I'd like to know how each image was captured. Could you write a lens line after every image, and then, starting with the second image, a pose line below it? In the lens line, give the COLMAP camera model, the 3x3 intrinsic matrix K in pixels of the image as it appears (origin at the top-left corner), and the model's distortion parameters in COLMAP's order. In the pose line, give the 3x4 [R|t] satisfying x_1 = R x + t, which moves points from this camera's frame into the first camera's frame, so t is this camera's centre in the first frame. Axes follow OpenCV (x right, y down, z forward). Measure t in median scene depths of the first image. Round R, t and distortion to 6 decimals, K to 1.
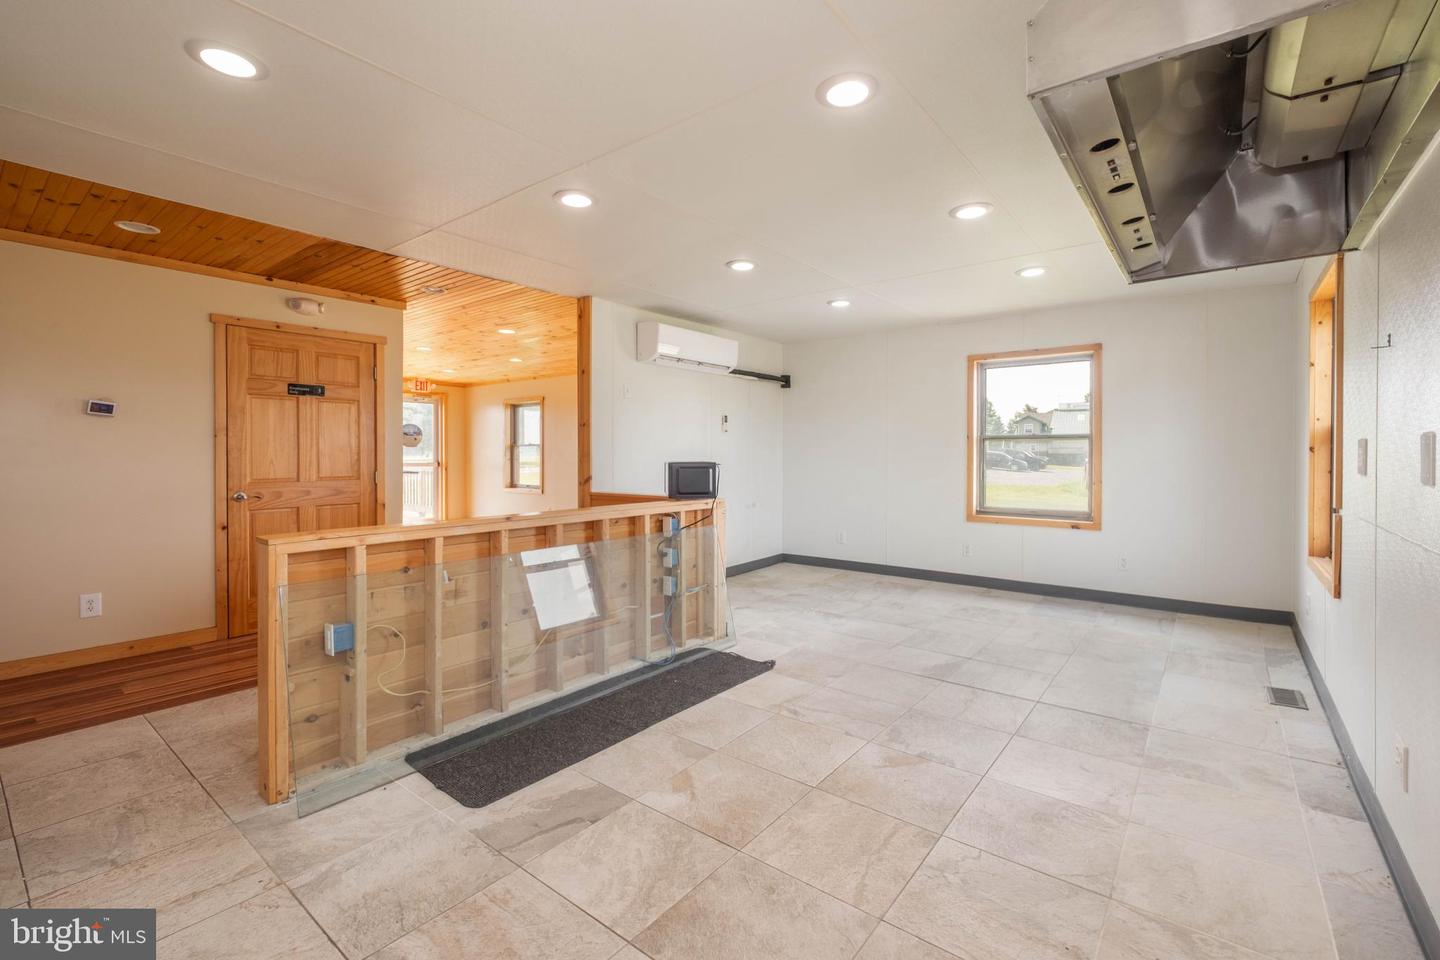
lens RADIAL K [[623.7, 0, 724.3], [0, 623.7, 467.5], [0, 0, 1]] dist [-0.000278, -0.000792]
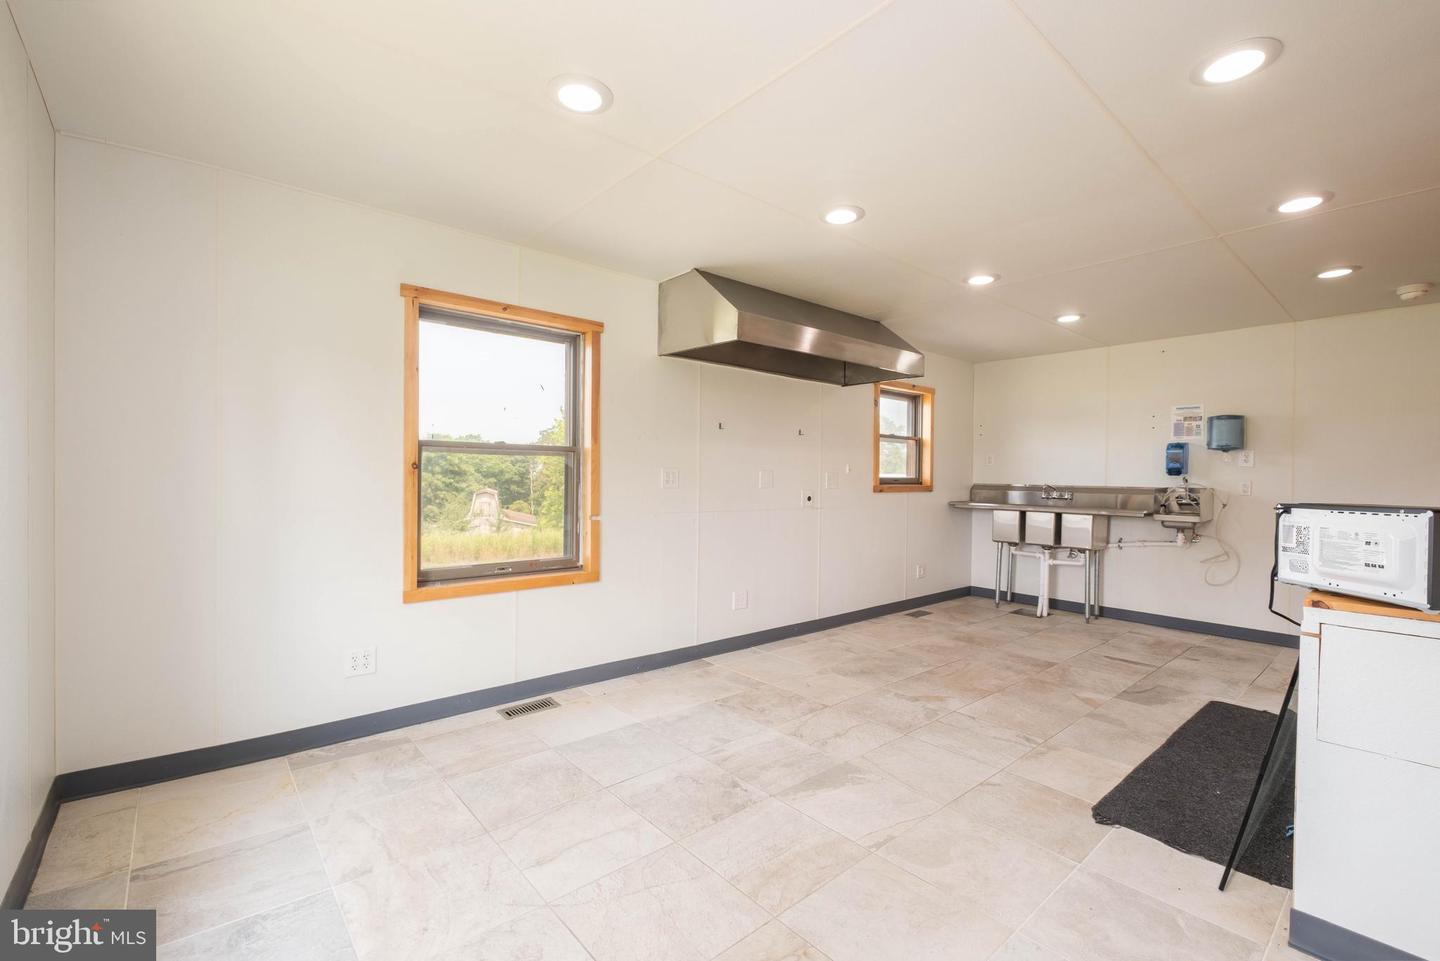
lens RADIAL K [[623.7, 0, 712.8], [0, 623.7, 478.6], [0, 0, 1]] dist [-0.000278, -0.000792]
pose [[-0.979031, -0.013910, 0.203236, 0.560353], [-0.009100, 0.999656, 0.024582, -0.066637], [-0.203508, 0.022217, -0.978821, 2.821809]]
